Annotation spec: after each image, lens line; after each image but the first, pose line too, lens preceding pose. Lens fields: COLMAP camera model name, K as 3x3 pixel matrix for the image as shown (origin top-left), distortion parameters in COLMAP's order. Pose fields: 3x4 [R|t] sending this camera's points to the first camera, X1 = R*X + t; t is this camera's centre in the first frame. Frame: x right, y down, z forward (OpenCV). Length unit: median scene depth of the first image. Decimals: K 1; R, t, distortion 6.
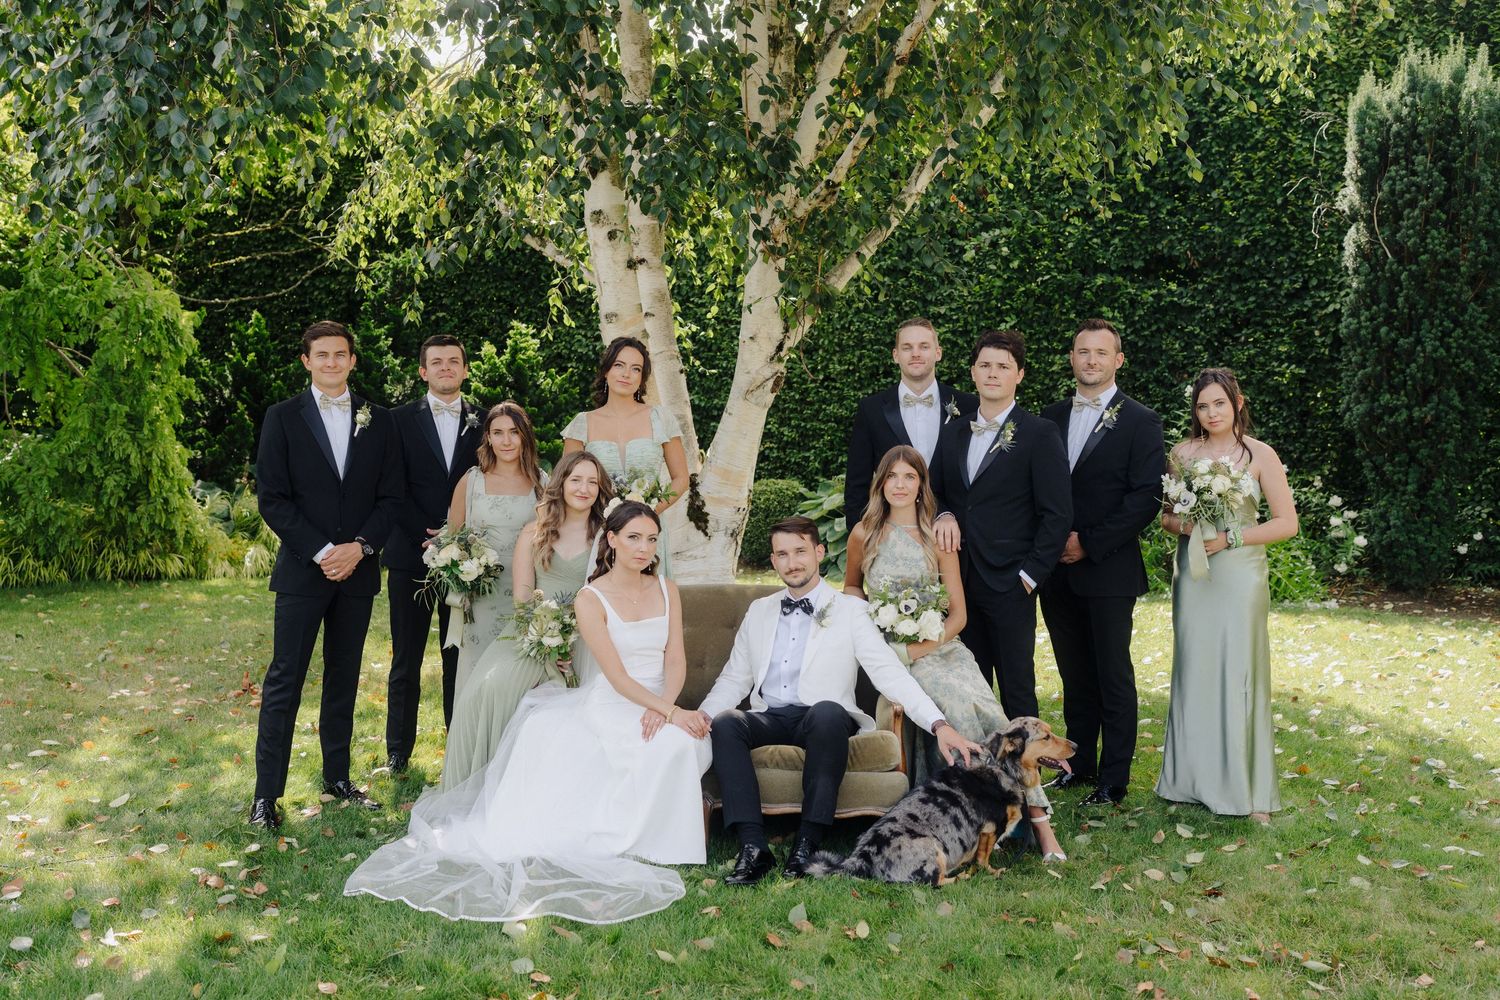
lens RADIAL K [[1581.3, 0, 716.7], [0, 1581.3, 473.8], [0, 0, 1]] dist [-0.015949, 0.000000]
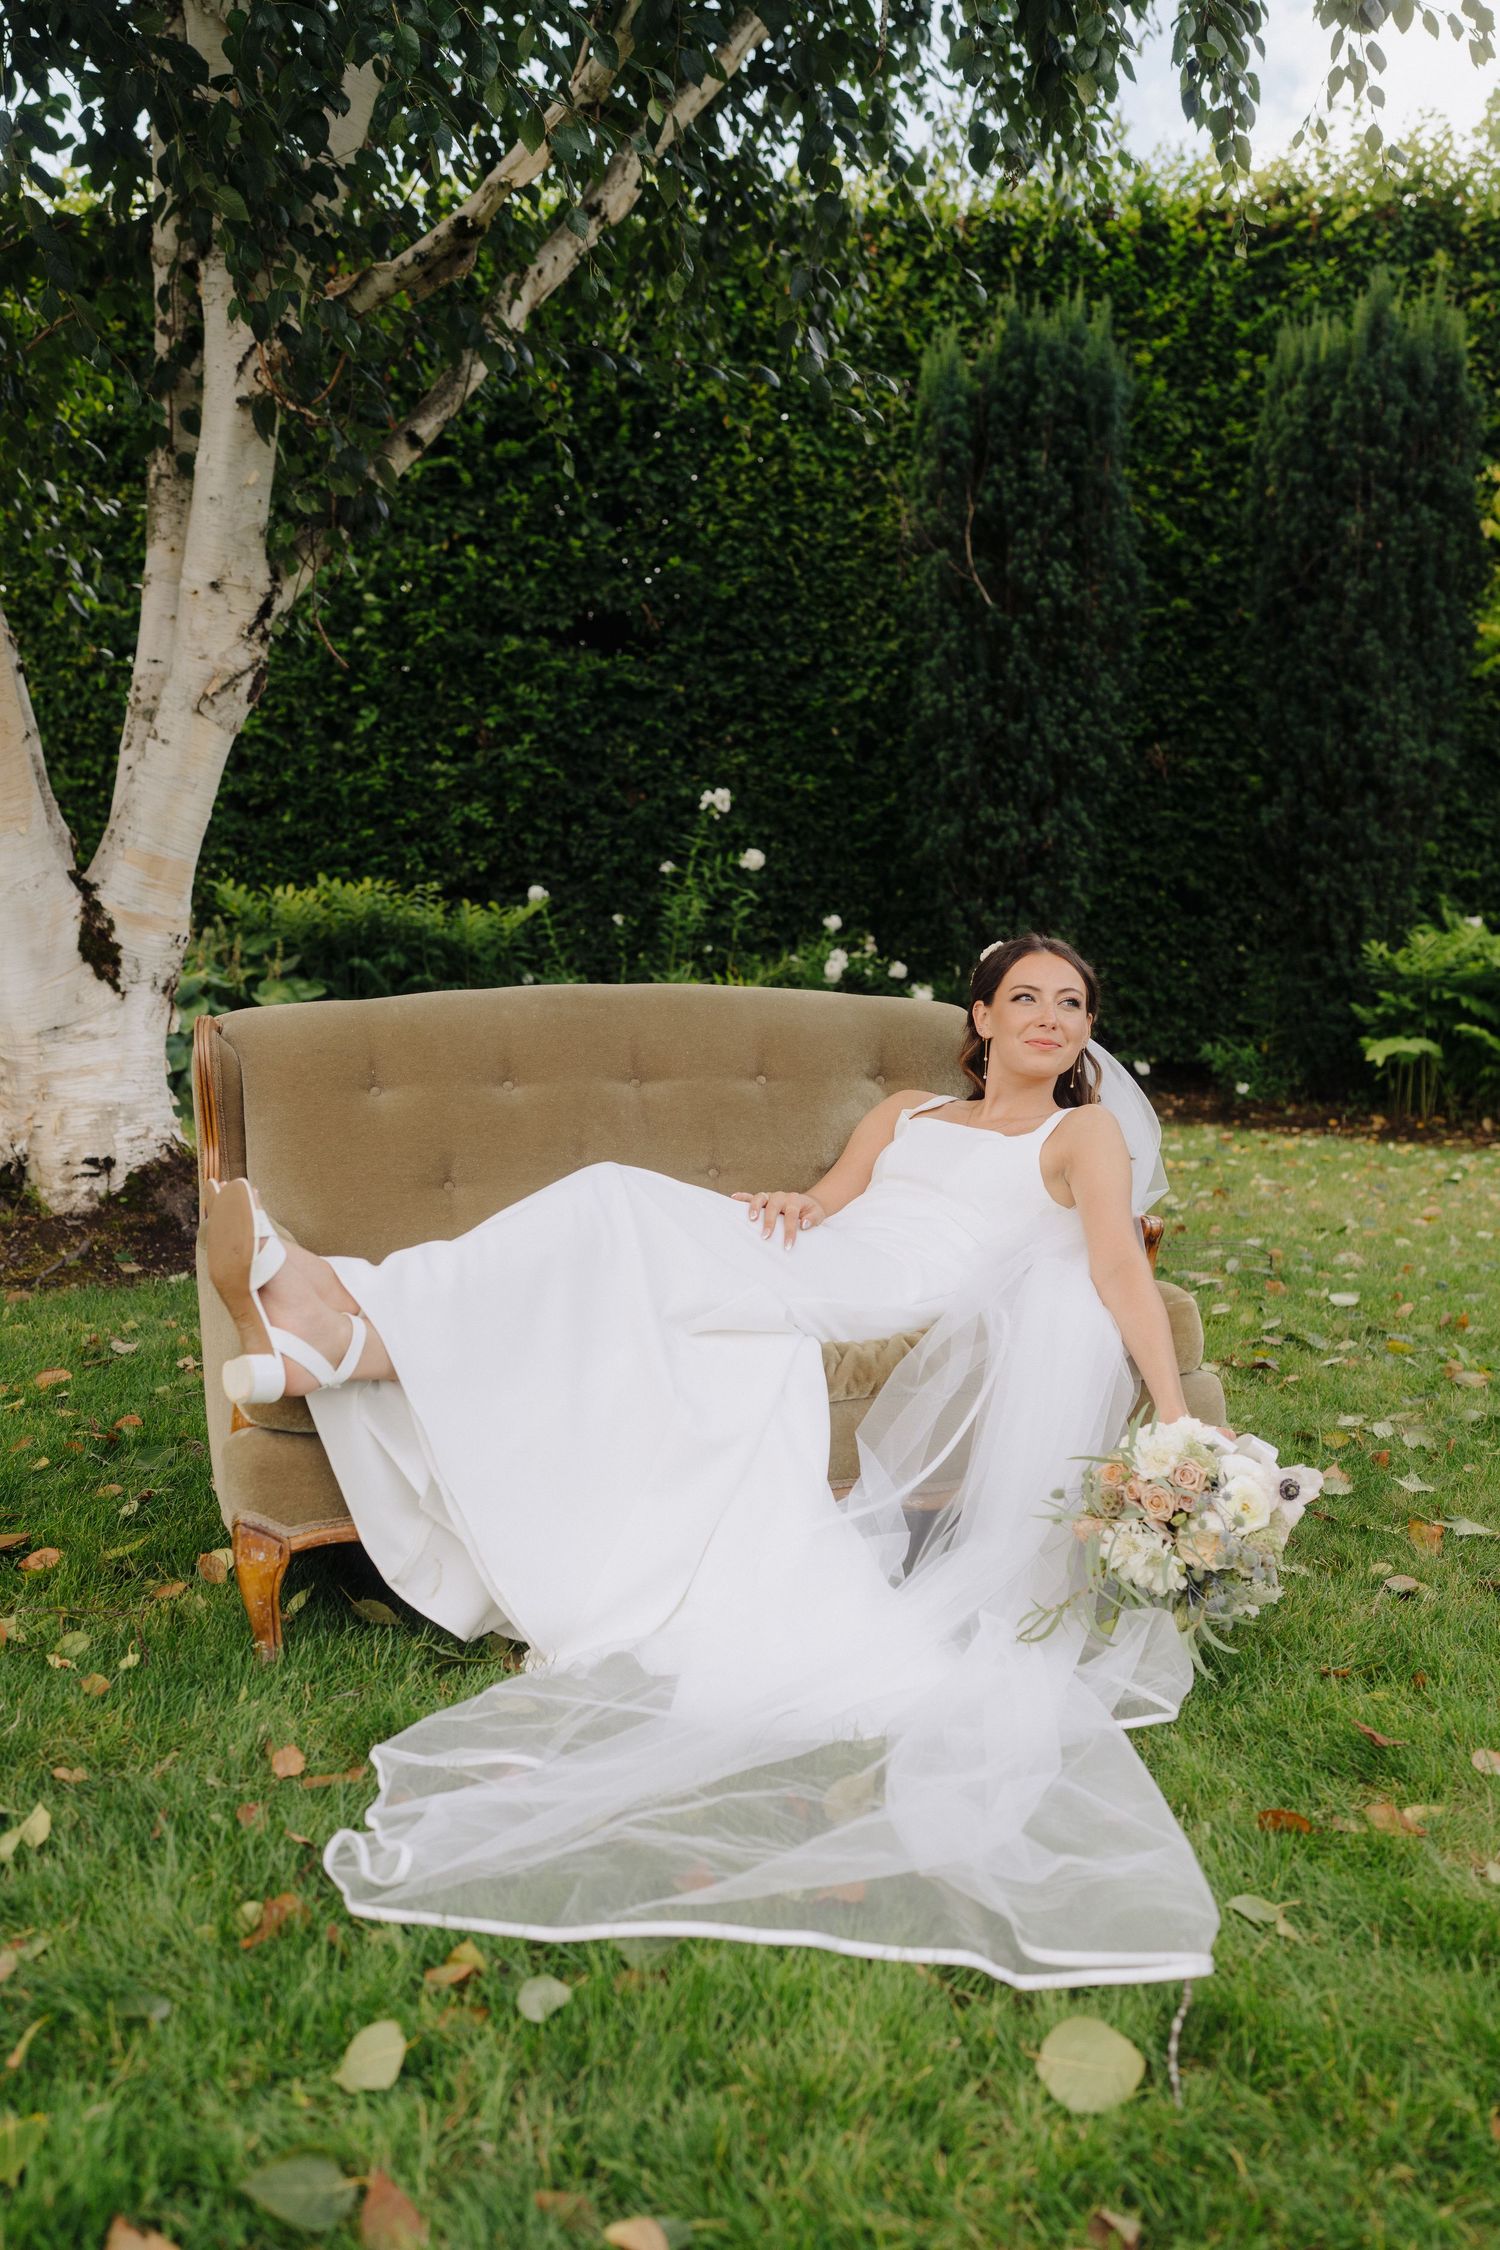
lens RADIAL K [[2166.4, 0, 732.6], [0, 2166.4, 1109.4], [0, 0, 1]] dist [0.007710, 0.000000]
pose [[0.884694, -0.041099, 0.464356, -0.113025], [0.024883, 0.998849, 0.040997, 0.039174], [-0.465507, -0.024715, 0.884699, 0.224750]]
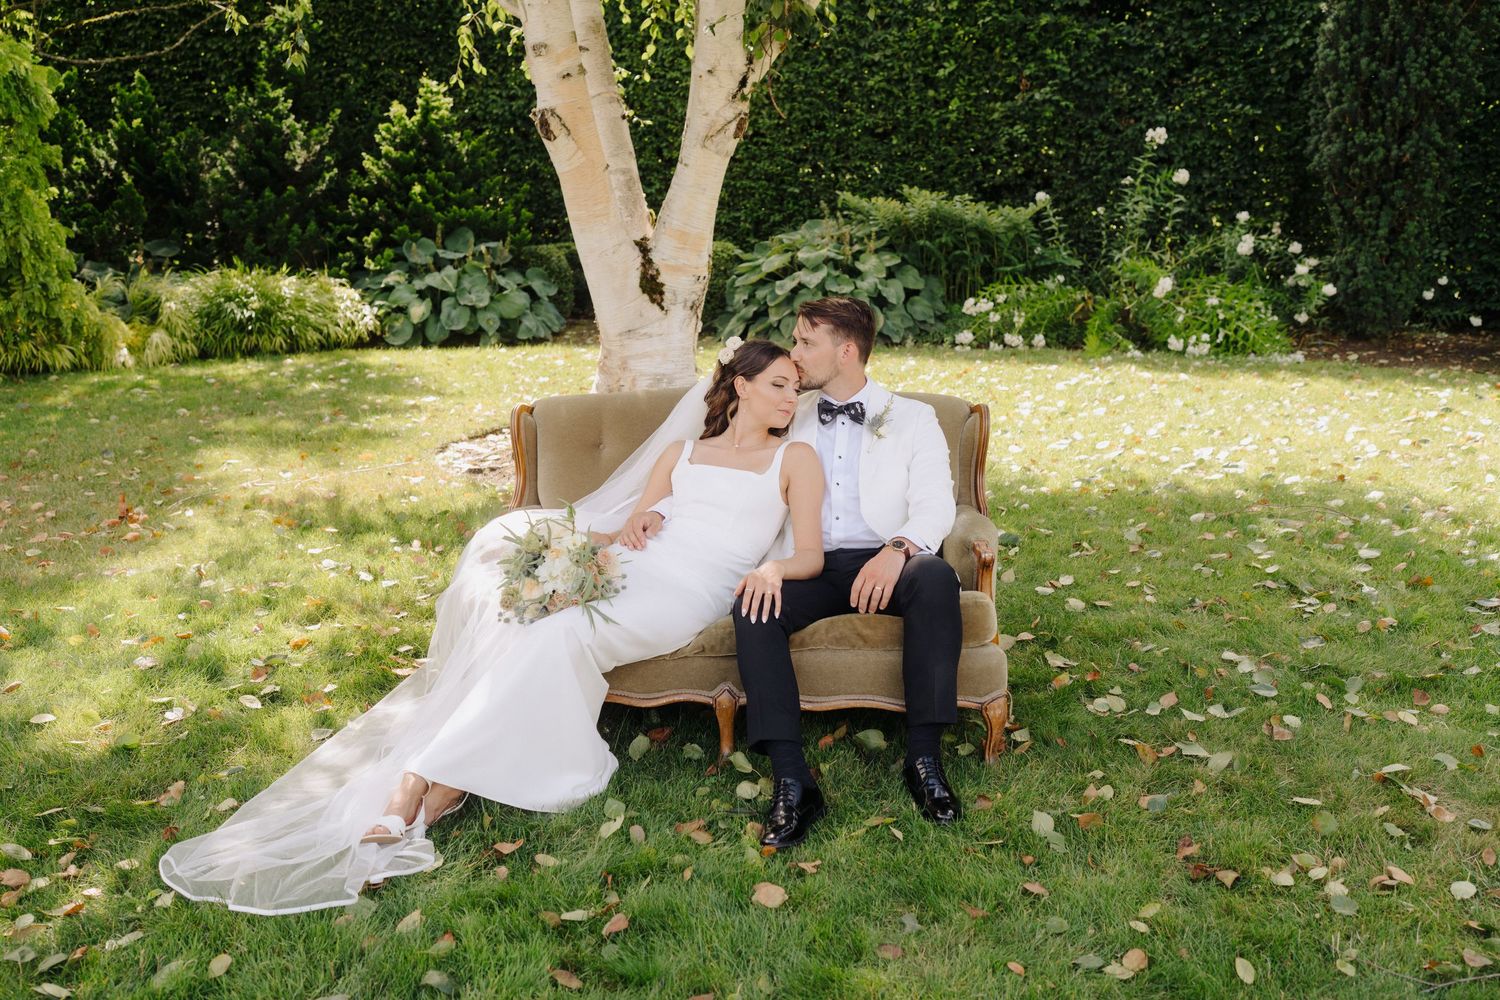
lens RADIAL K [[1444.3, 0, 742.3], [0, 1444.3, 472.9], [0, 0, 1]] dist [0.007710, 0.000000]
pose [[0.996035, -0.041036, 0.078926, -0.021487], [0.027792, 0.986380, 0.162118, 0.000043], [-0.084504, -0.159281, 0.983610, 0.148161]]
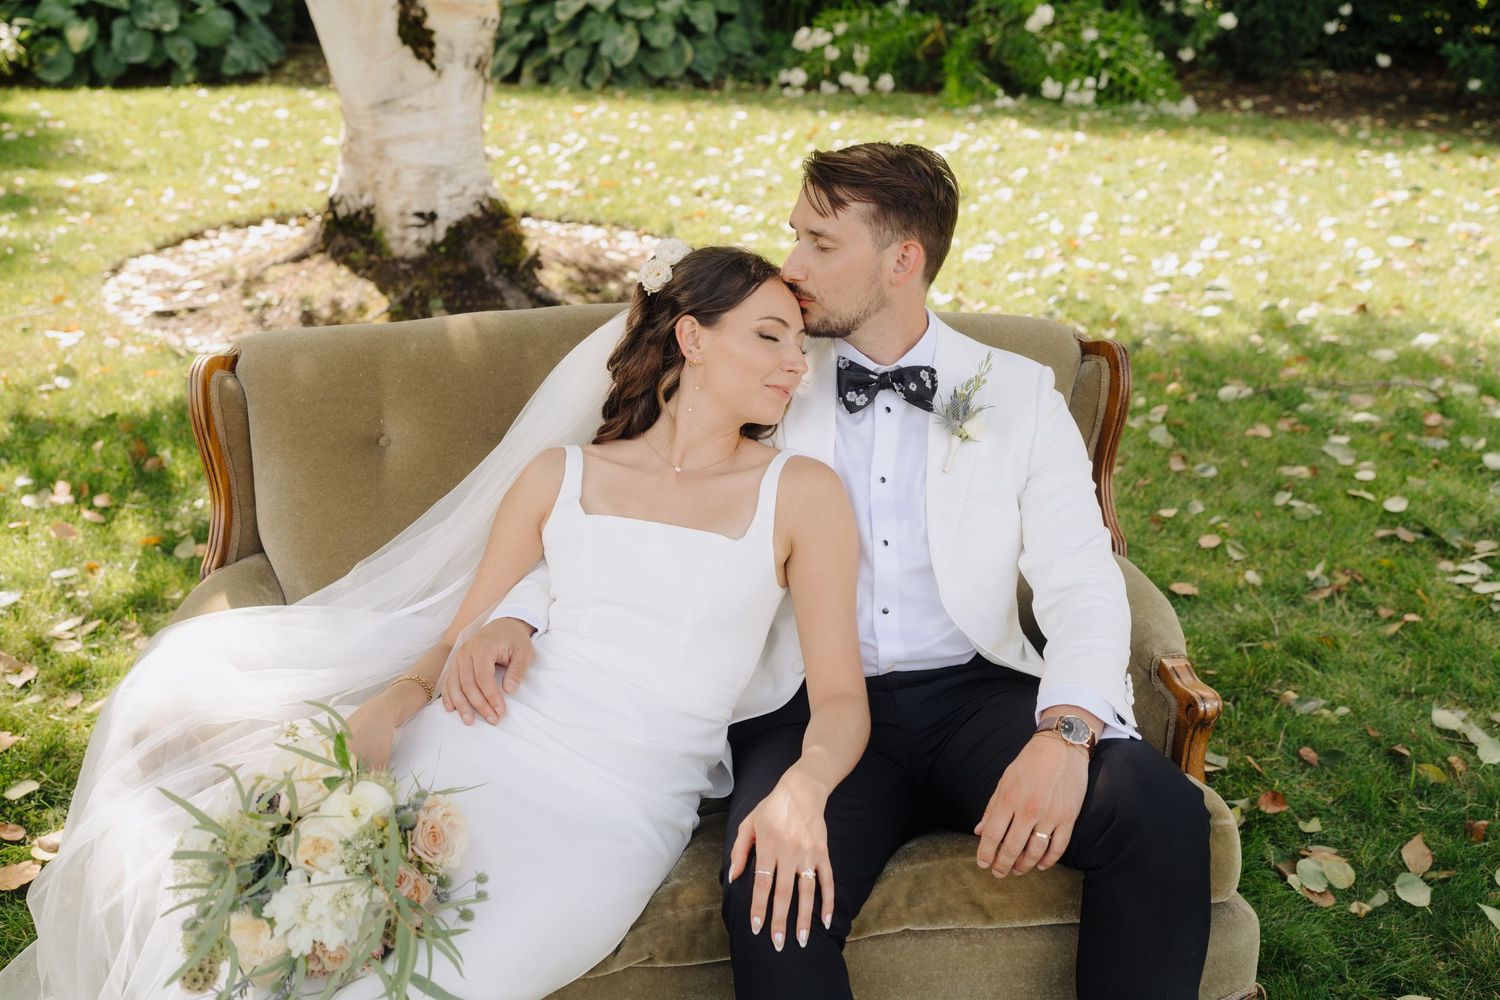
lens RADIAL K [[1444.3, 0, 737.5], [0, 1444.3, 477.8], [0, 0, 1]] dist [0.007710, 0.000000]
pose [[0.968075, -0.099075, 0.230251, -0.026591], [0.009829, 0.932869, 0.360081, -0.008746], [-0.250469, -0.346322, 0.904061, 0.318250]]
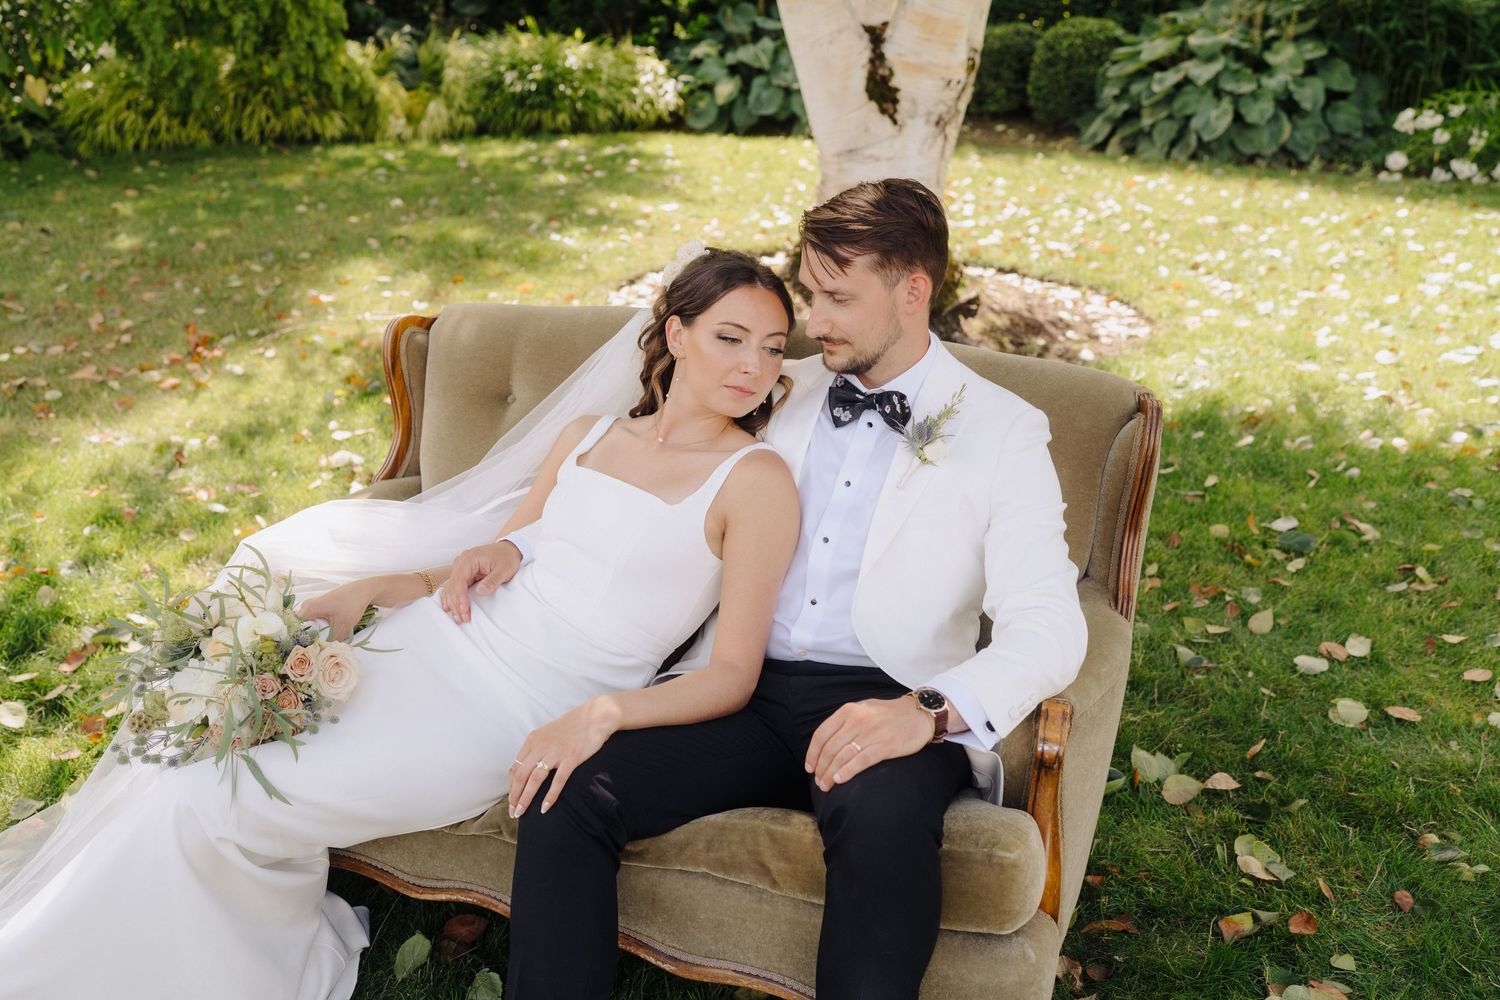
lens RADIAL K [[1444.3, 0, 745.2], [0, 1444.3, 473.1], [0, 0, 1]] dist [0.007710, 0.000000]
pose [[0.975277, 0.069820, -0.209665, 0.049044], [-0.001170, 0.950394, 0.311047, -0.006262], [0.220982, -0.303112, 0.926979, 0.296371]]
